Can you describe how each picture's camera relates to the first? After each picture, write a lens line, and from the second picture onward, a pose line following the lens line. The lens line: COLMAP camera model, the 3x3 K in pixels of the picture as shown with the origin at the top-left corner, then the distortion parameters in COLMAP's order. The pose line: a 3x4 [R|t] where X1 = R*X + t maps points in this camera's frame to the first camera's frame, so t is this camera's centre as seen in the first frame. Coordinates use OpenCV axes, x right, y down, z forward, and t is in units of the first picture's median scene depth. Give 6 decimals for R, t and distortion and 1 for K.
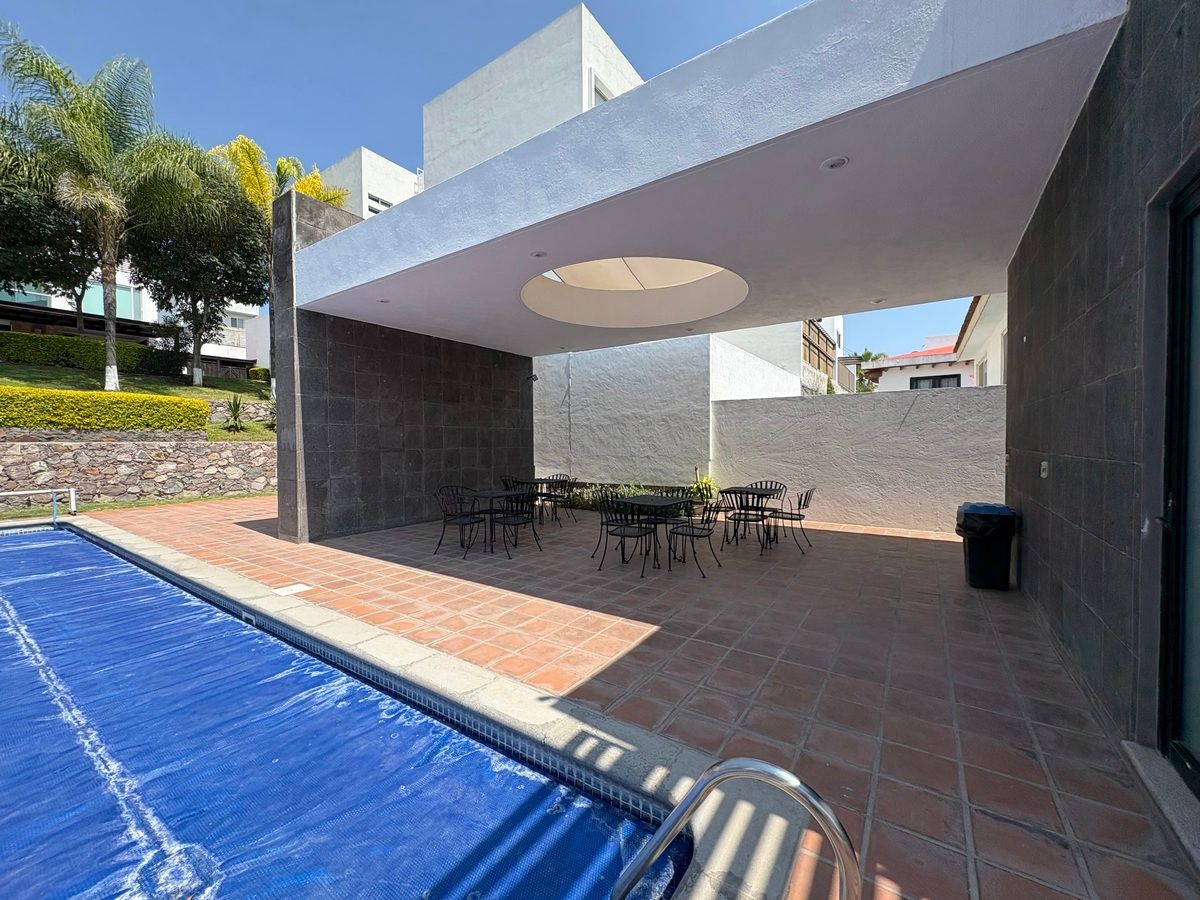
lens RADIAL K [[477.1, 0, 599.1], [0, 477.1, 452.5], [0, 0, 1]] dist [0.000512, -0.000126]
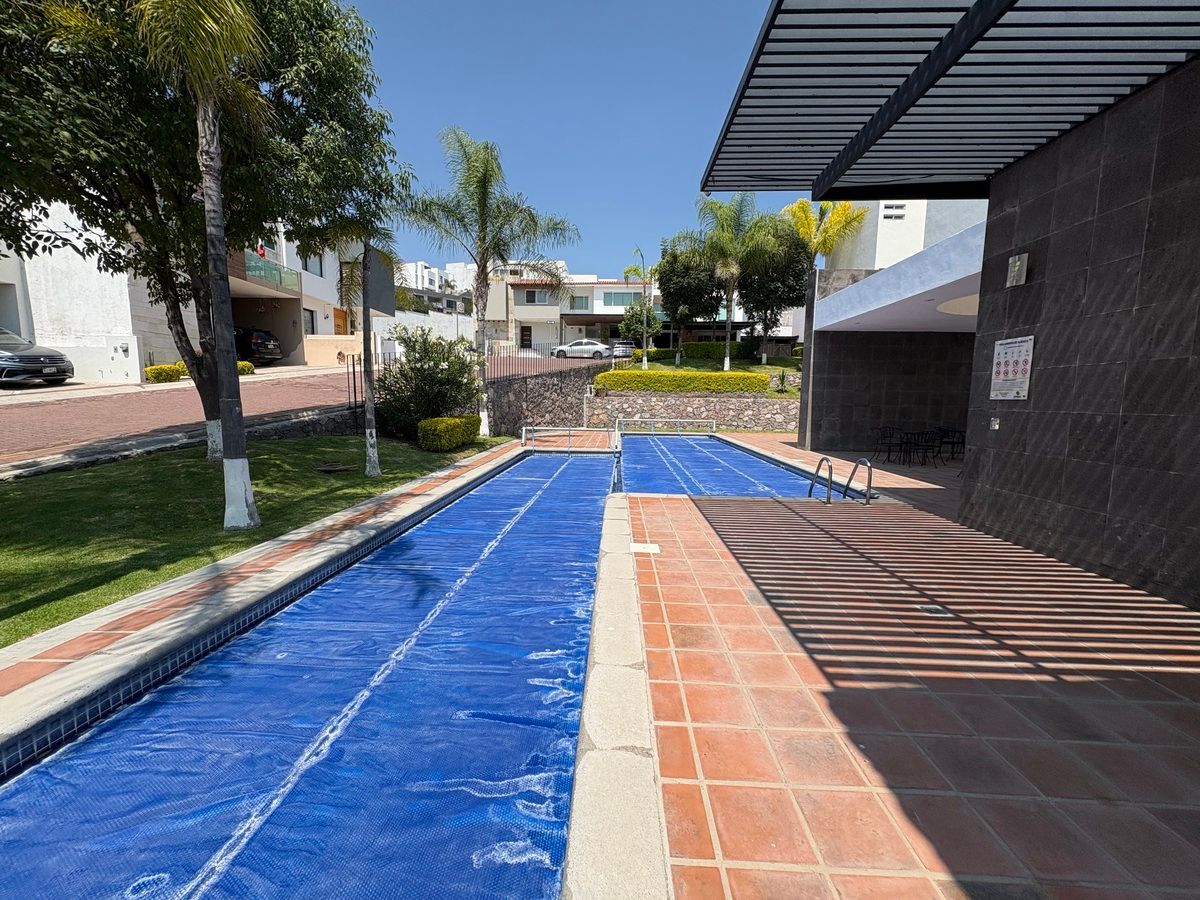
lens RADIAL K [[477.1, 0, 598.5], [0, 477.1, 451.9], [0, 0, 1]] dist [0.000512, -0.000126]
pose [[0.530685, 0.106783, -0.840815, 0.386820], [-0.036400, 0.993988, 0.103262, 0.013196], [0.846787, -0.024194, 0.531382, -0.520248]]
